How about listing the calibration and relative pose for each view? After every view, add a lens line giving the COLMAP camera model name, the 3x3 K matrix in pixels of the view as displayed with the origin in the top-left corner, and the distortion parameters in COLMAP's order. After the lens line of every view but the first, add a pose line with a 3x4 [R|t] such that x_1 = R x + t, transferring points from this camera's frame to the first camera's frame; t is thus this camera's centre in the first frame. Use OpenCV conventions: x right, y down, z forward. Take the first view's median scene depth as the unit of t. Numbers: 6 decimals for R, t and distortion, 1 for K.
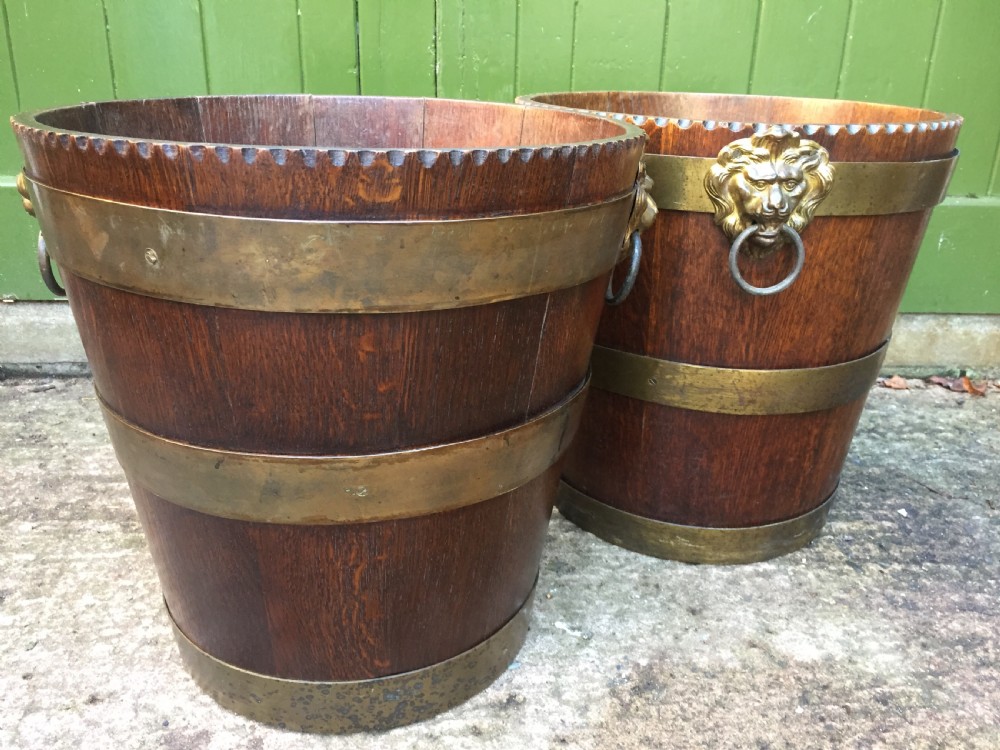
lens RADIAL K [[873.1, 0, 520.1], [0, 873.1, 383.1], [0, 0, 1]] dist [0.078517, -0.129089]
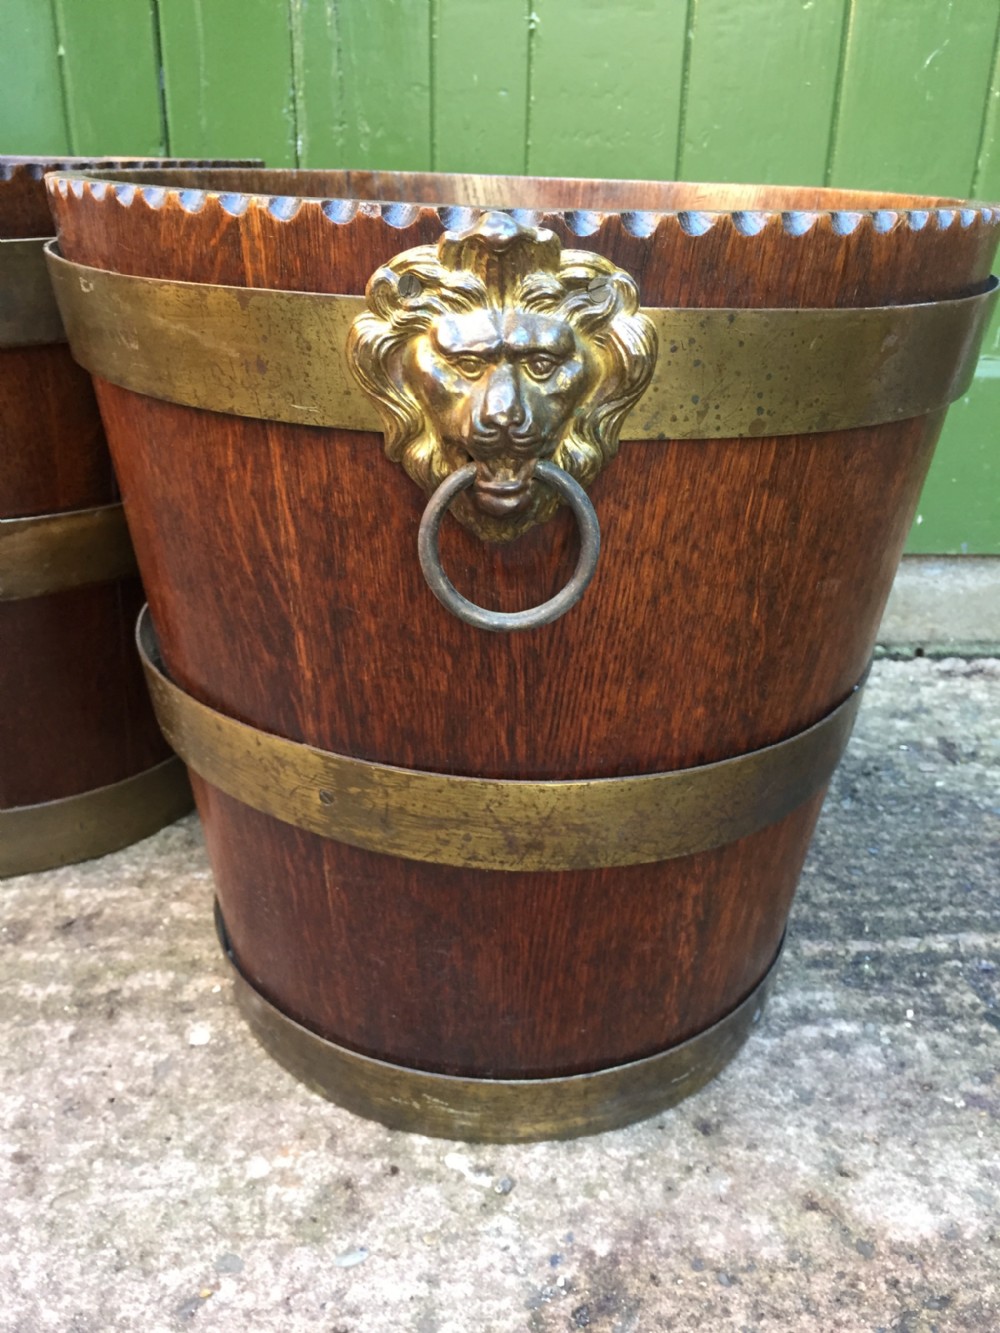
lens RADIAL K [[1163.9, 0, 521.9], [0, 1163.9, 678.4], [0, 0, 1]] dist [0.078517, -0.129089]
pose [[0.999943, -0.001385, -0.010601, 0.083029], [0.001832, 0.999106, 0.042233, -0.044770], [0.010533, -0.042250, 0.999052, 0.255691]]
